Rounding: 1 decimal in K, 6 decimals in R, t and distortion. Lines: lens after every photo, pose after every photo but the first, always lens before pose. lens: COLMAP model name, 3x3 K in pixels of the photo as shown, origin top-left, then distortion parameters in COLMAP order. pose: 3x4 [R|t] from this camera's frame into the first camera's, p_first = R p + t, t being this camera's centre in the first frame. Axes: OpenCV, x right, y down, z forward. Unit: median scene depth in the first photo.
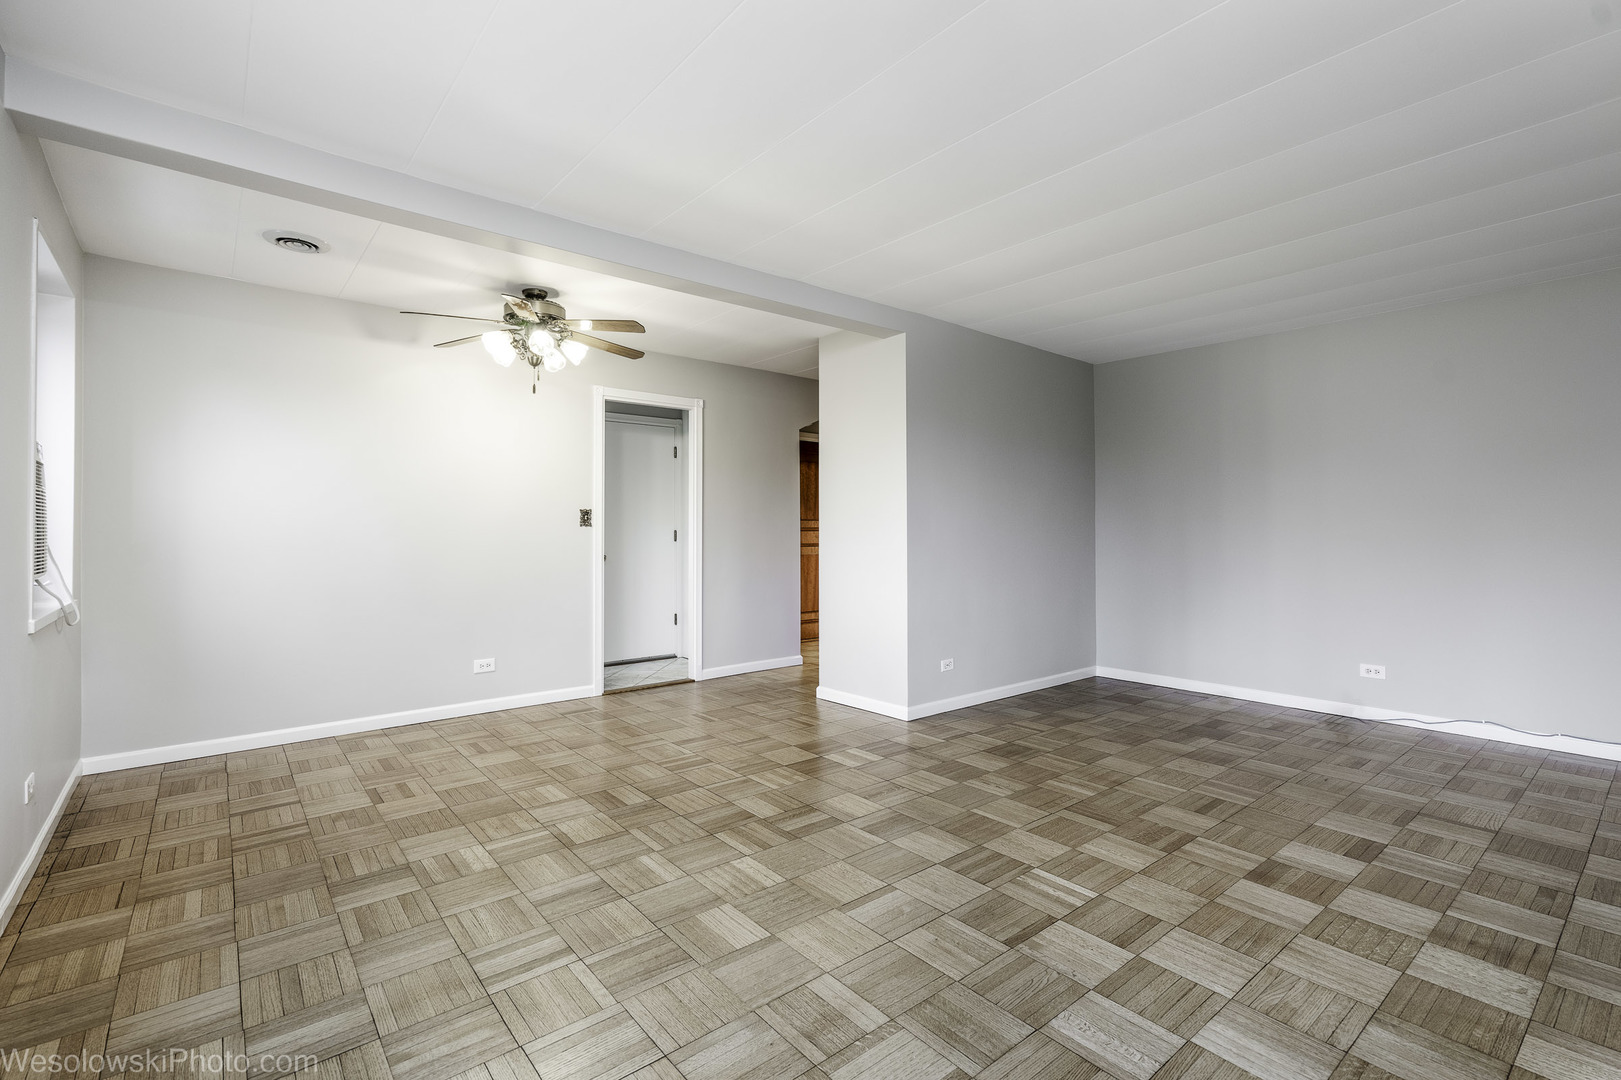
lens RADIAL K [[731.0, 0, 811.2], [0, 731.0, 532.4], [0, 0, 1]] dist [0.000509, 0.000689]
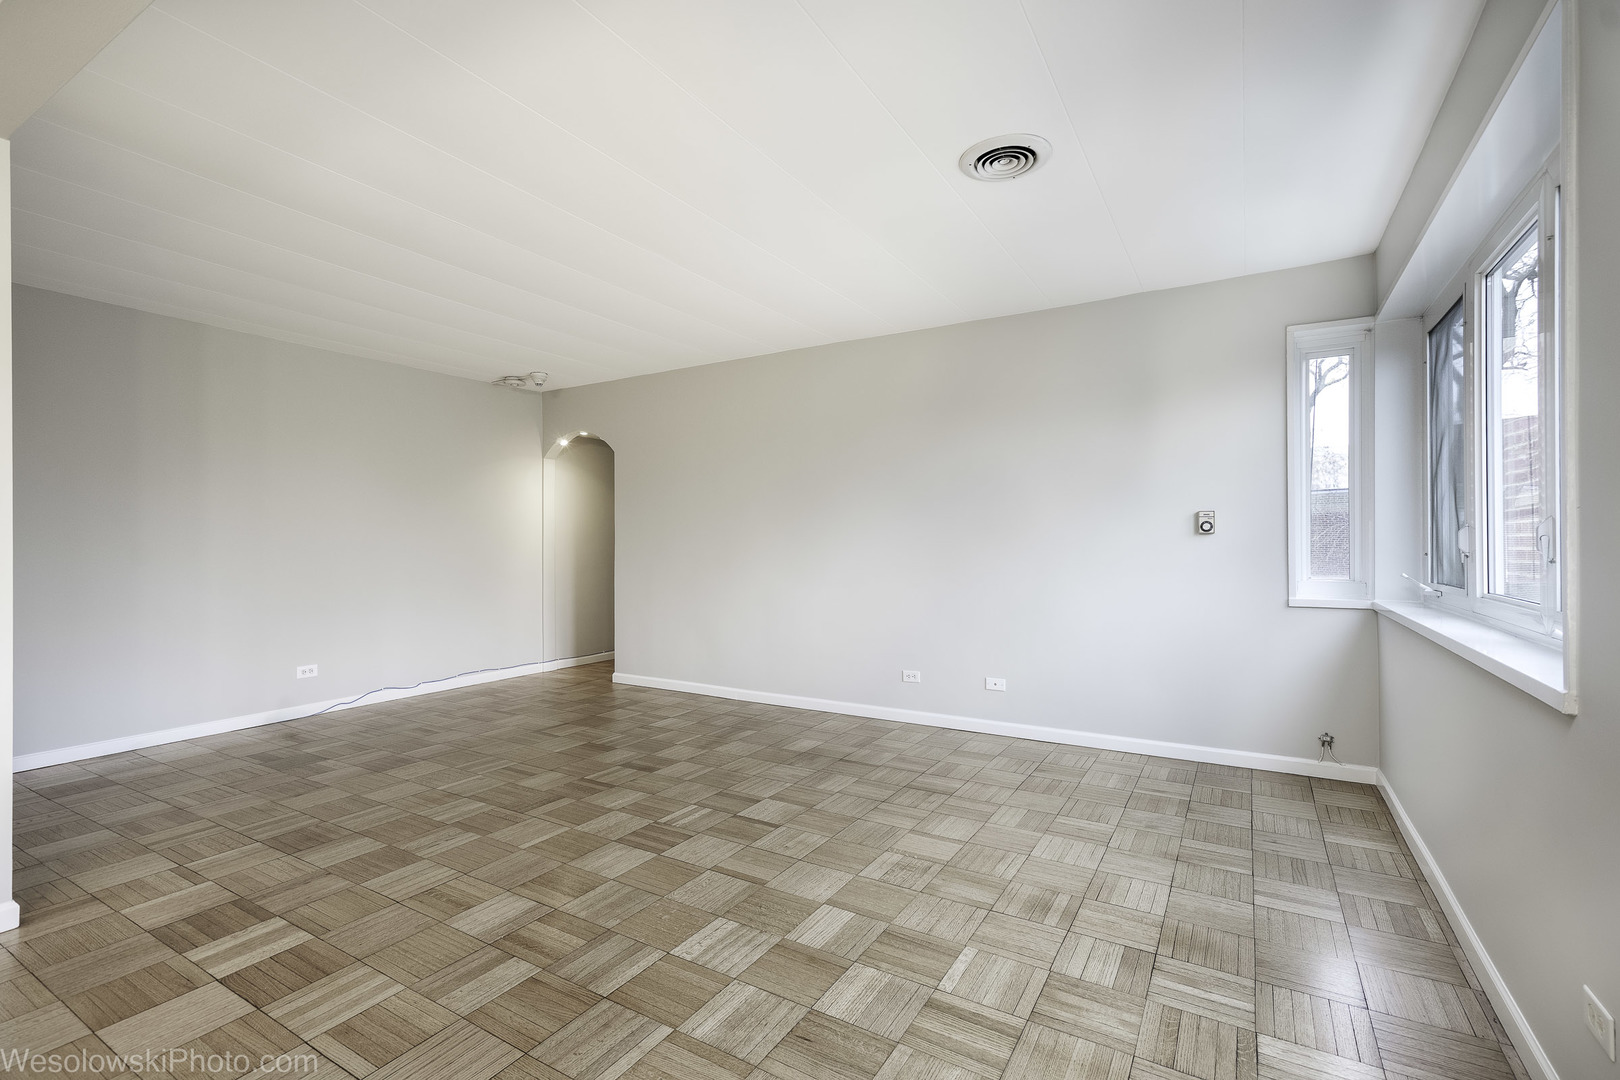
lens RADIAL K [[730.5, 0, 812.9], [0, 730.5, 539.6], [0, 0, 1]] dist [0.000509, 0.000689]
pose [[-0.329046, 0.003229, 0.944309, -0.823153], [0.005890, 0.999982, -0.001367, -0.002072], [-0.944296, 0.005112, -0.329059, 1.032002]]
